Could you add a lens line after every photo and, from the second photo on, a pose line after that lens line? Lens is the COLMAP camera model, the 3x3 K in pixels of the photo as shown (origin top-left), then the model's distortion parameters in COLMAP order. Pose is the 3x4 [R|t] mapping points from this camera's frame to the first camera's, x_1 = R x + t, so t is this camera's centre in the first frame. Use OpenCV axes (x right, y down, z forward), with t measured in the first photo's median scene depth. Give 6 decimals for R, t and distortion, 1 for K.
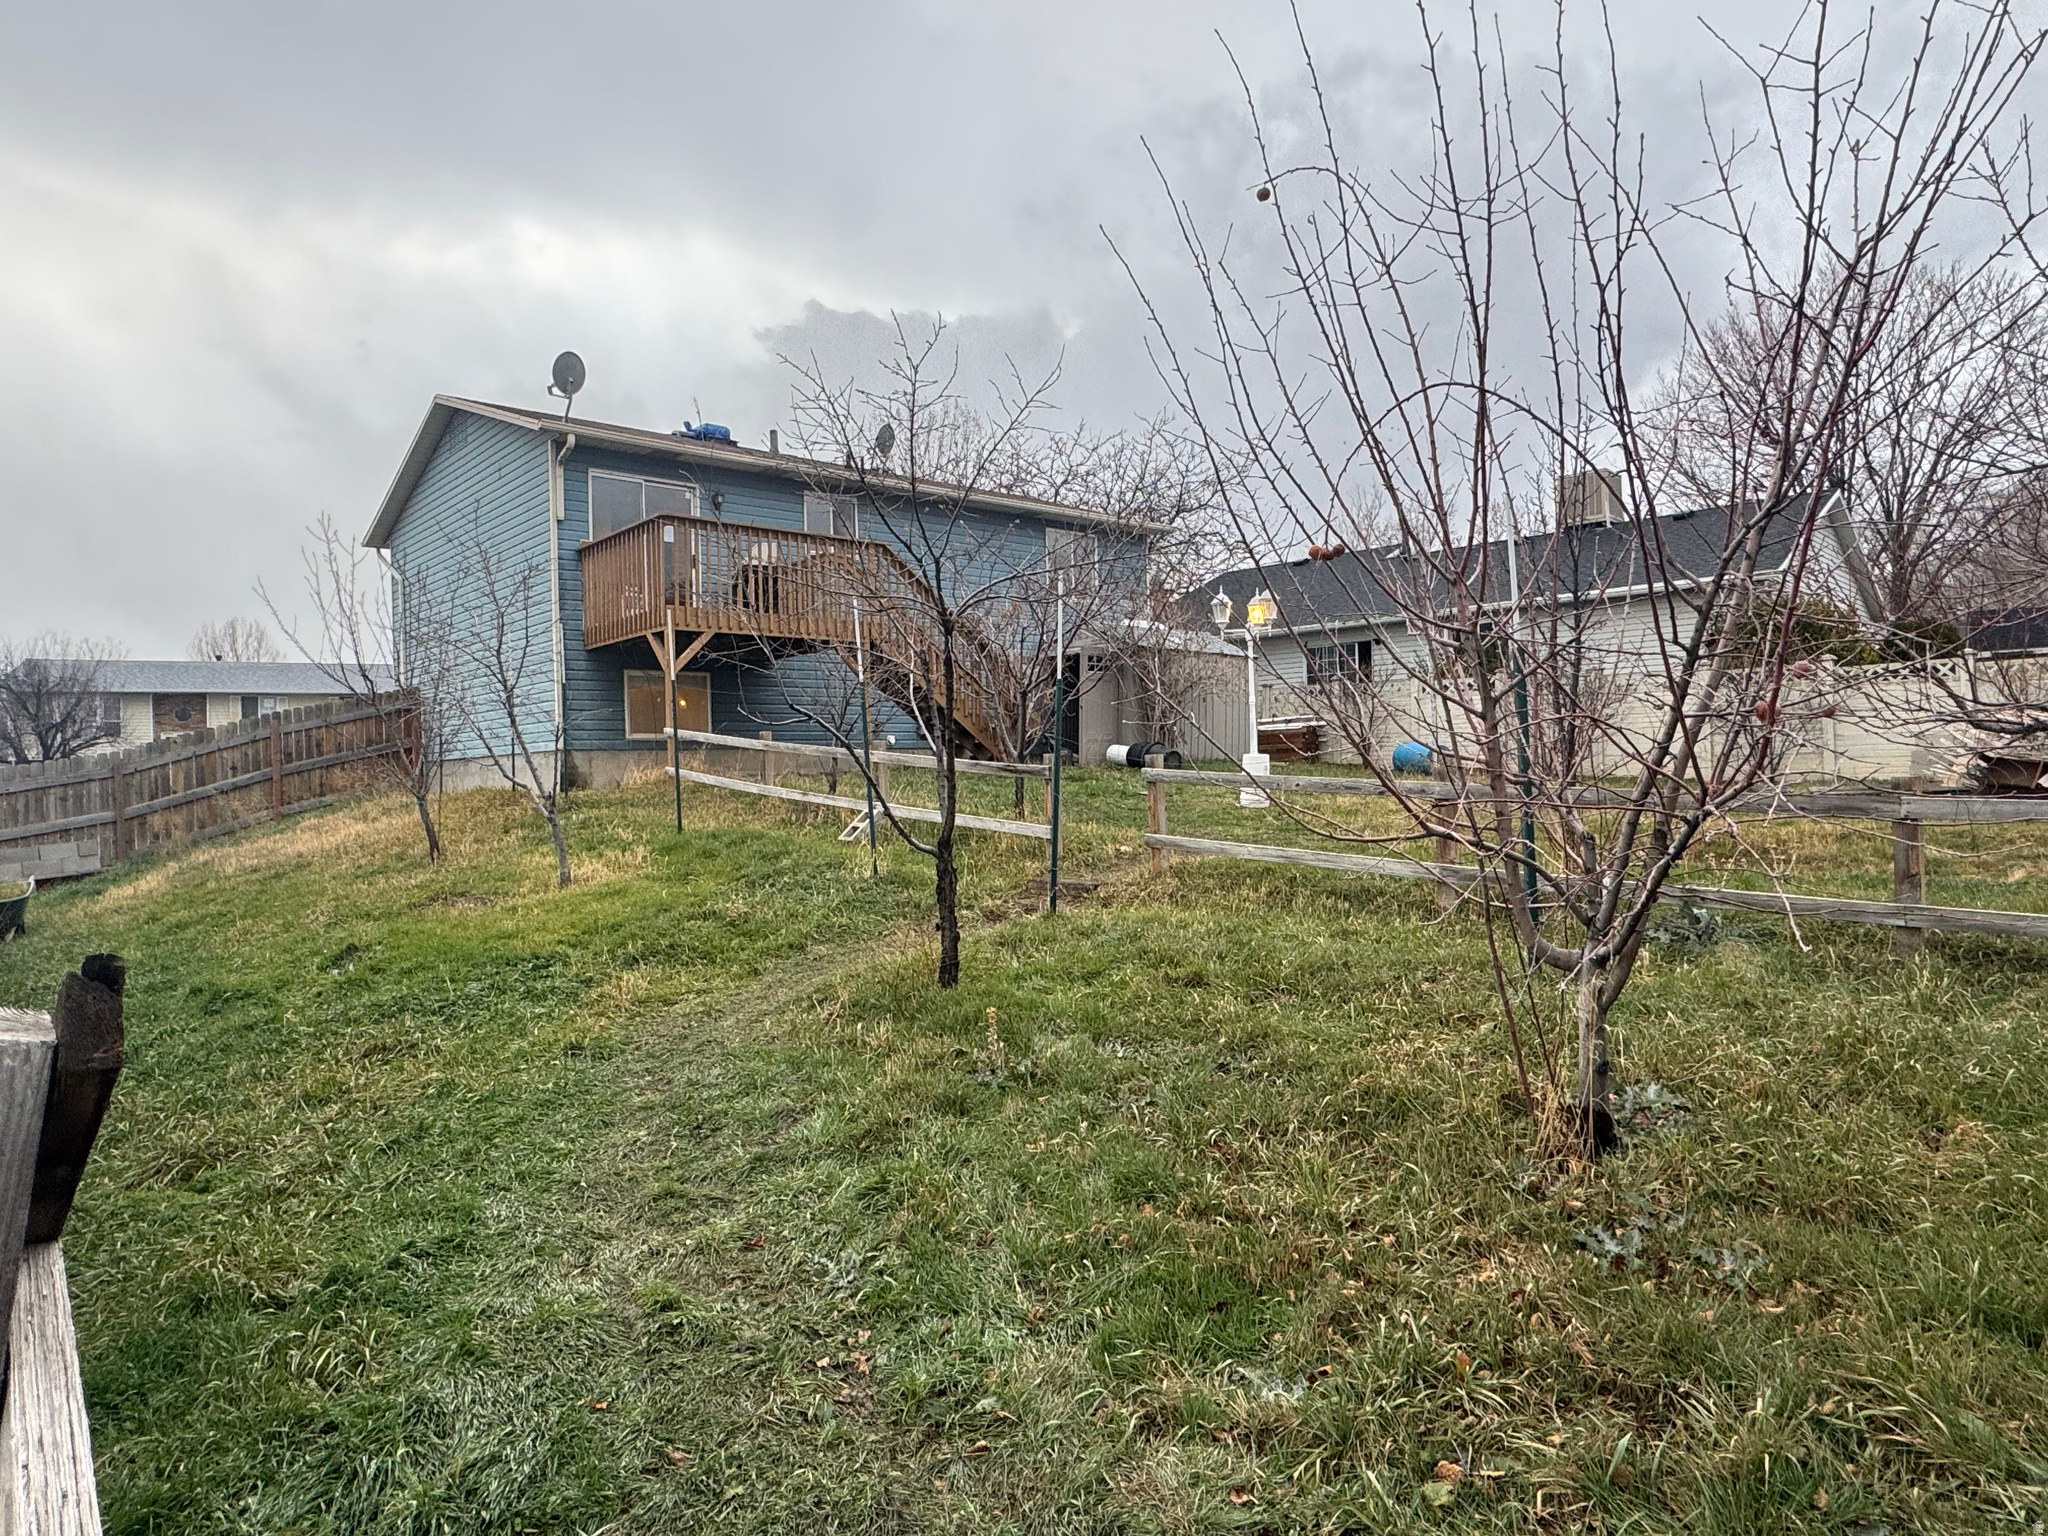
lens RADIAL K [[1248.4, 0, 1024.0], [0, 1248.4, 768.0], [0, 0, 1]] dist [-0.001256, -0.000439]
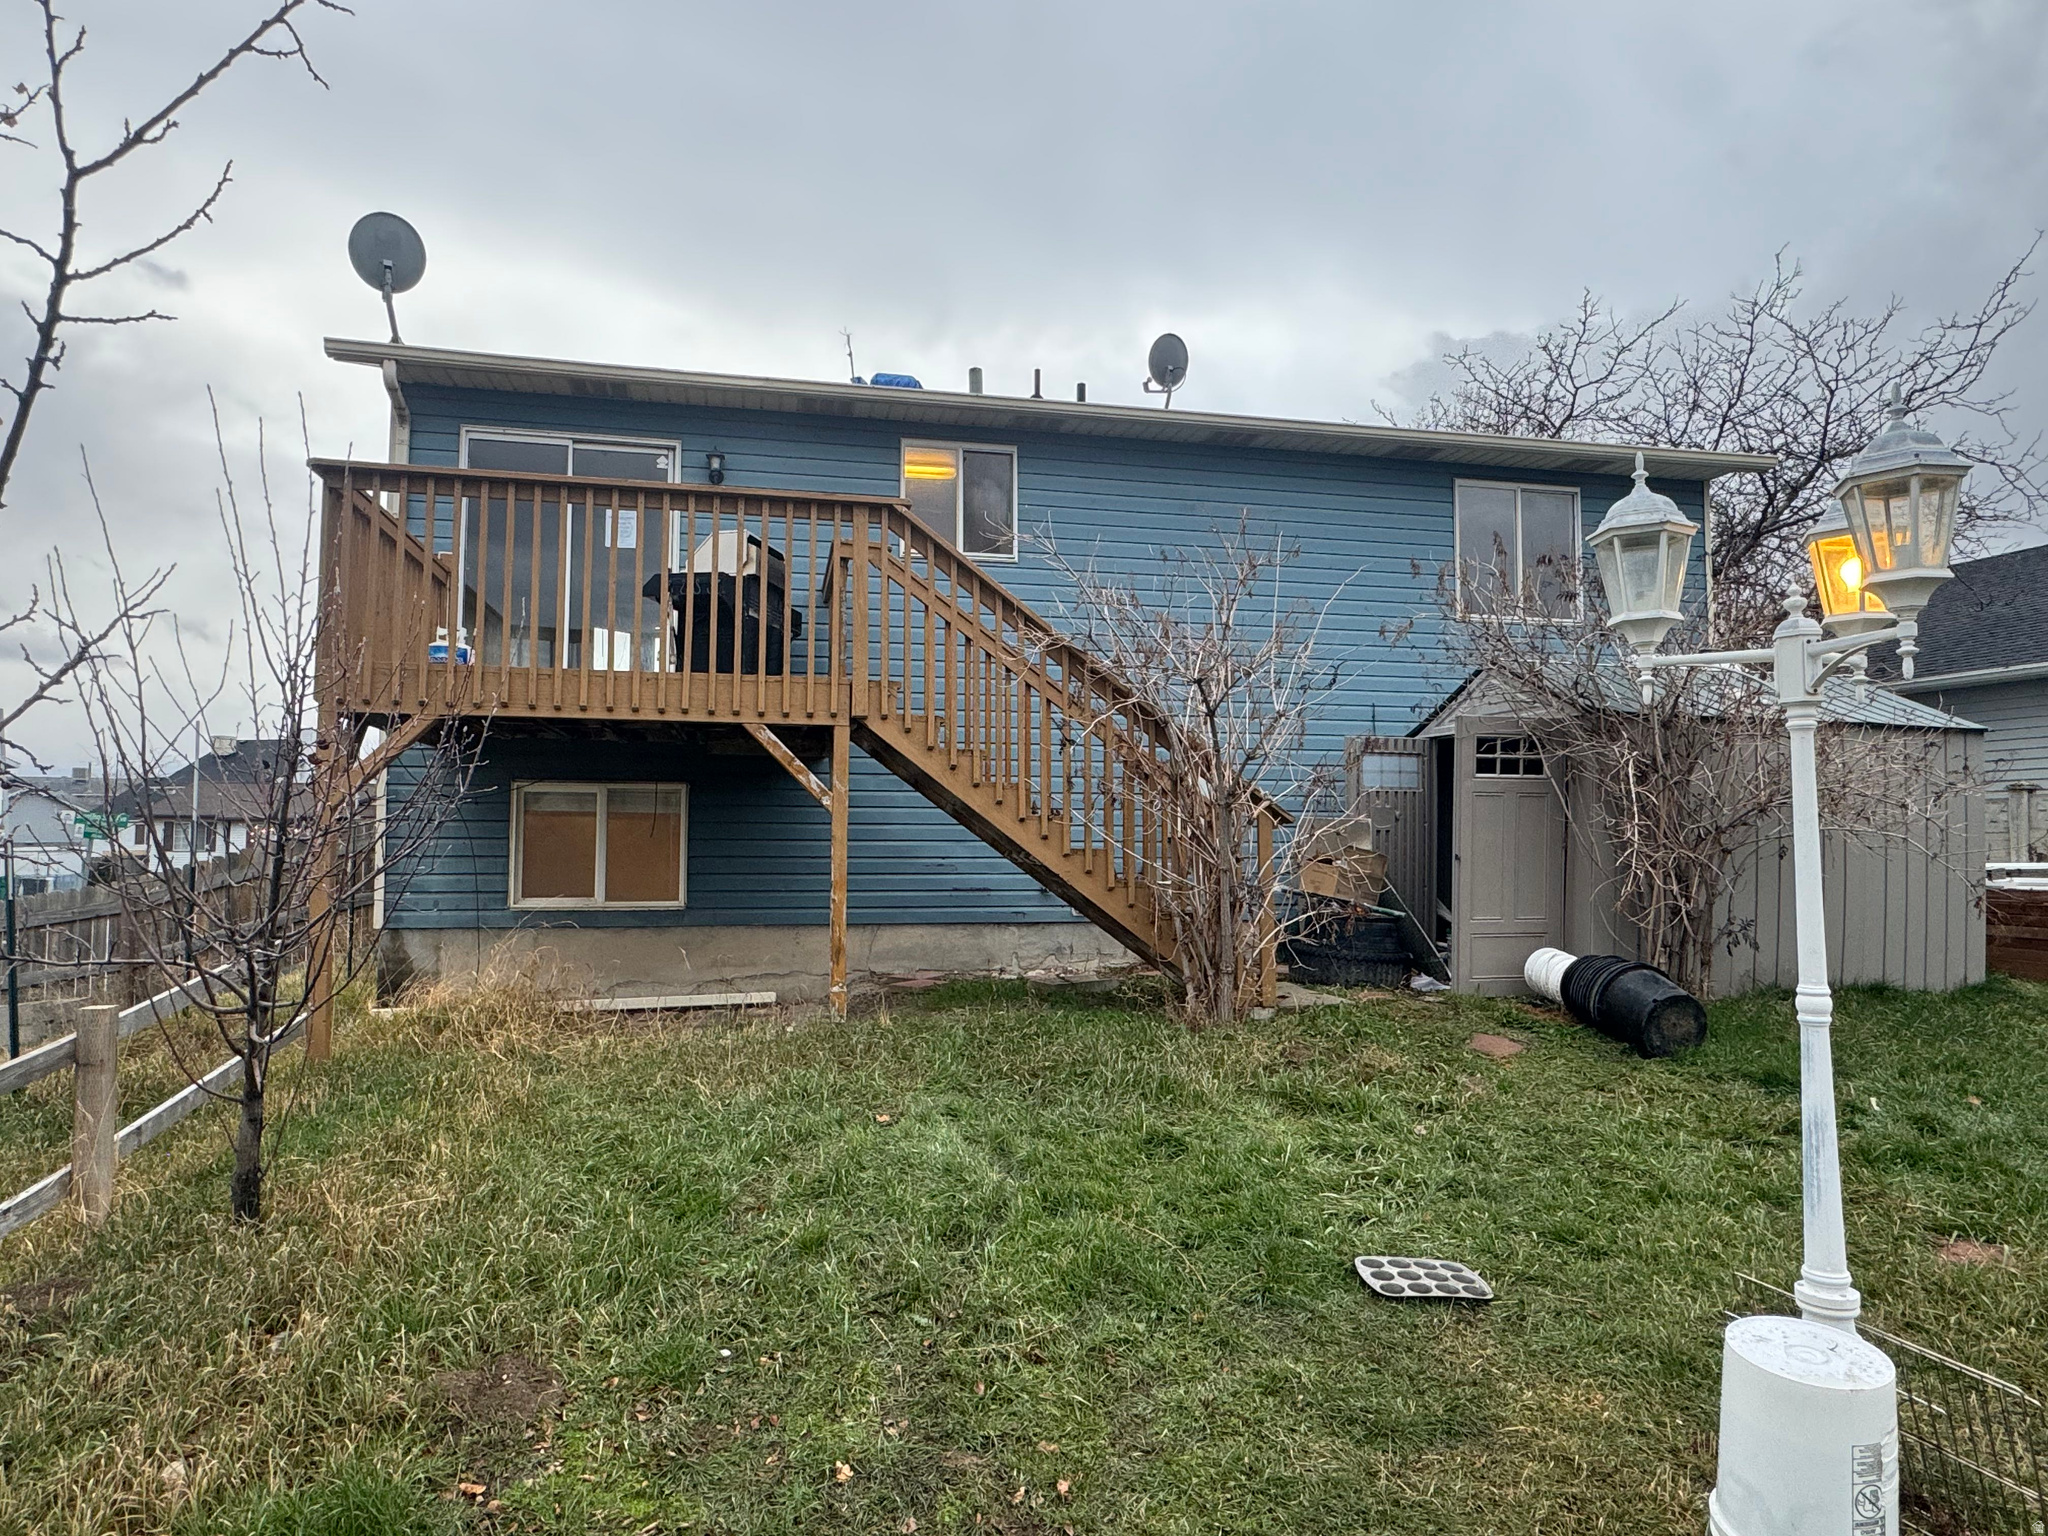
lens RADIAL K [[1248.4, 0, 1024.0], [0, 1248.4, 768.0], [0, 0, 1]] dist [-0.001256, -0.000439]
pose [[0.876037, 0.000191, -0.482244, 0.123296], [-0.022150, 0.998961, -0.039841, -0.059016], [0.481735, 0.045584, 0.875131, 0.545431]]
